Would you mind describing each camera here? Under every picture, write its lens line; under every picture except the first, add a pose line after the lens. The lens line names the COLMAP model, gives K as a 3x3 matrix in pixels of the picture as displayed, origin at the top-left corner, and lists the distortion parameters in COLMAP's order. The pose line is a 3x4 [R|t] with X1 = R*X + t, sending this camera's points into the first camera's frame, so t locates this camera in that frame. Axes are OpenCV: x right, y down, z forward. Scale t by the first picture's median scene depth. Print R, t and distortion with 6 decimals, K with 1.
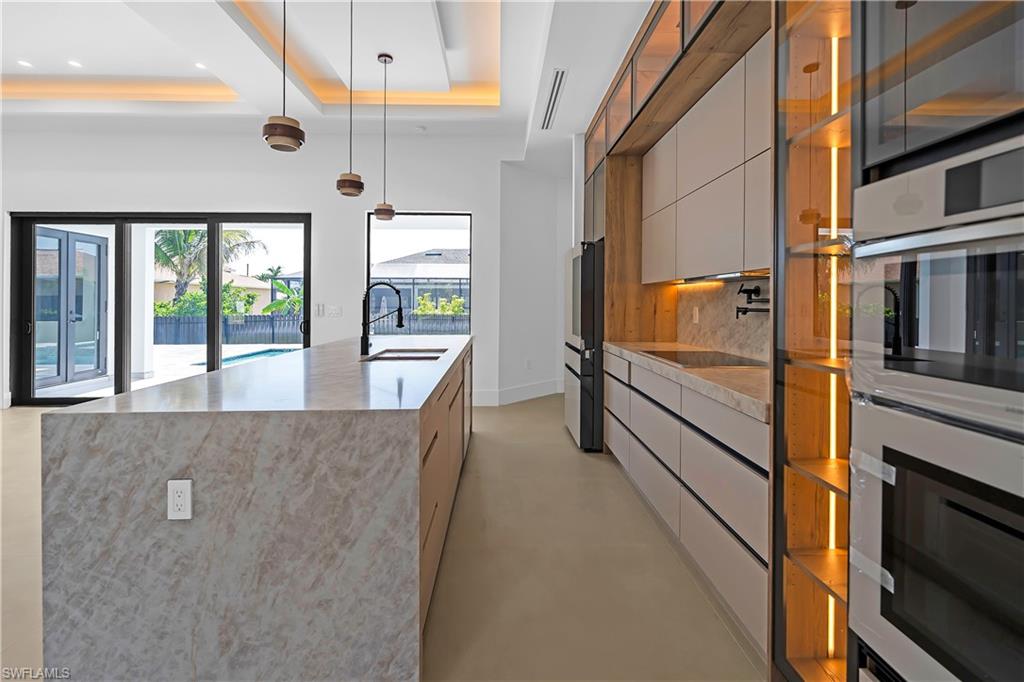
lens RADIAL K [[470.3, 0, 511.4], [0, 470.3, 297.5], [0, 0, 1]] dist [0.000247, 0.000002]
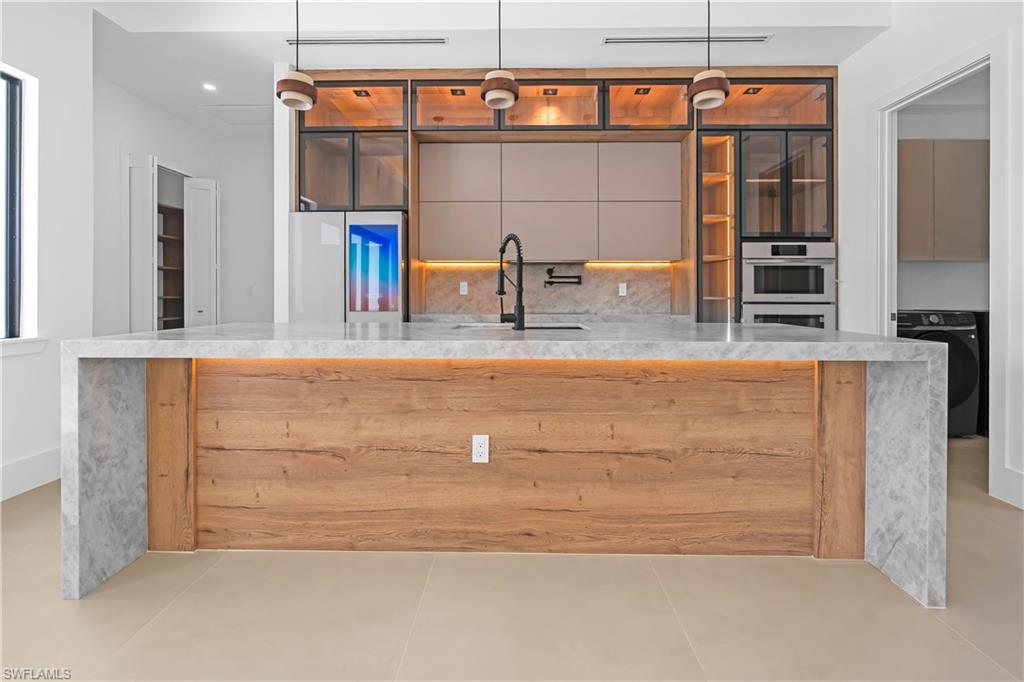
lens RADIAL K [[470.3, 0, 511.4], [0, 470.3, 297.5], [0, 0, 1]] dist [0.000247, 0.000002]
pose [[0.042659, -0.007346, 0.999063, -0.782165], [-0.010490, 0.999915, 0.007800, 0.045488], [-0.999035, -0.010813, 0.042578, 0.718320]]
